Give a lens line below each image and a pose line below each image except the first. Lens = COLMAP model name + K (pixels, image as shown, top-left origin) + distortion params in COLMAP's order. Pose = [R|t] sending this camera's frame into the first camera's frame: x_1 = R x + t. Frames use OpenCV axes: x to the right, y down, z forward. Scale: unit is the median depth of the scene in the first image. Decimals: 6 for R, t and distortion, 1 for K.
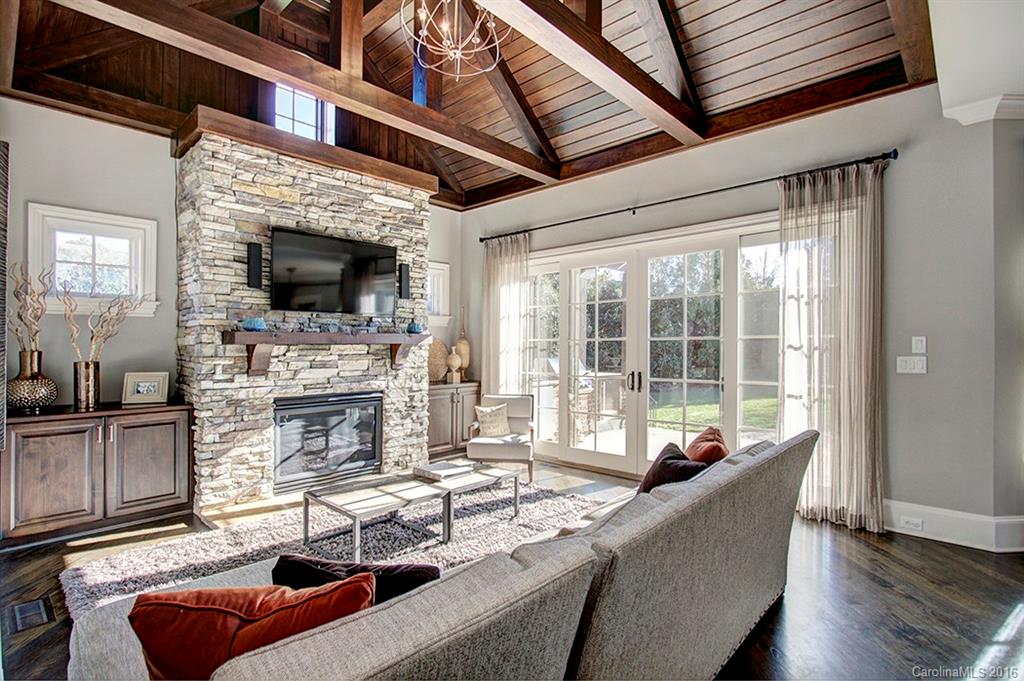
lens RADIAL K [[480.6, 0, 521.6], [0, 480.6, 347.5], [0, 0, 1]] dist [-0.021003, -0.002192]
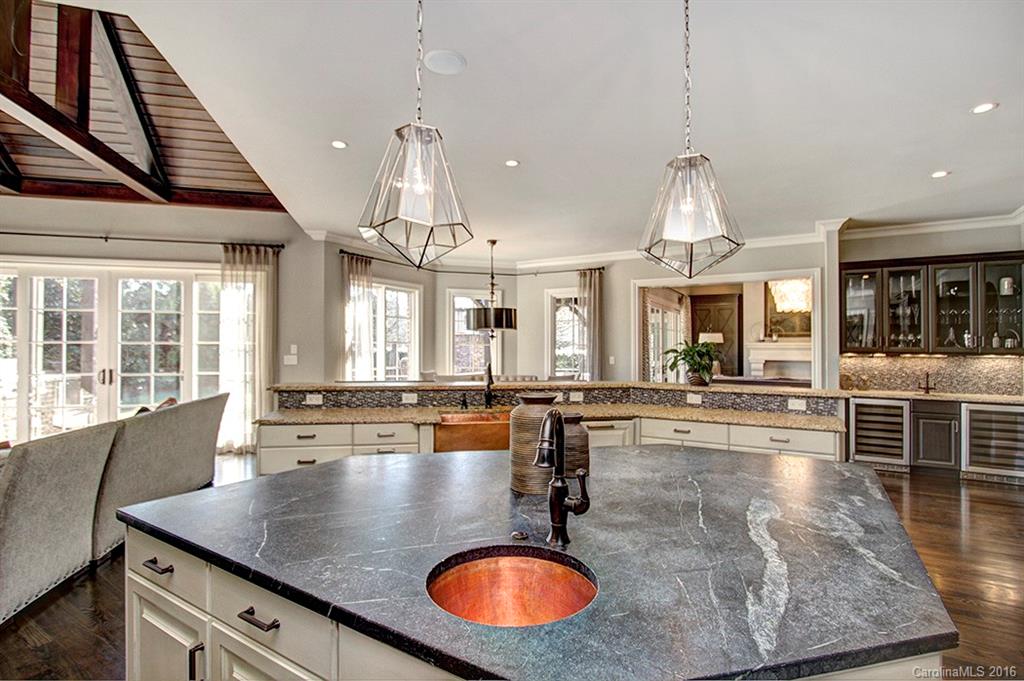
lens RADIAL K [[480.6, 0, 497.7], [0, 480.6, 352.1], [0, 0, 1]] dist [-0.021003, -0.002192]
pose [[0.575181, -0.002713, 0.818021, -0.233673], [-0.001491, 0.999989, 0.004365, 0.000498], [-0.818025, -0.003730, 0.575171, -0.682431]]
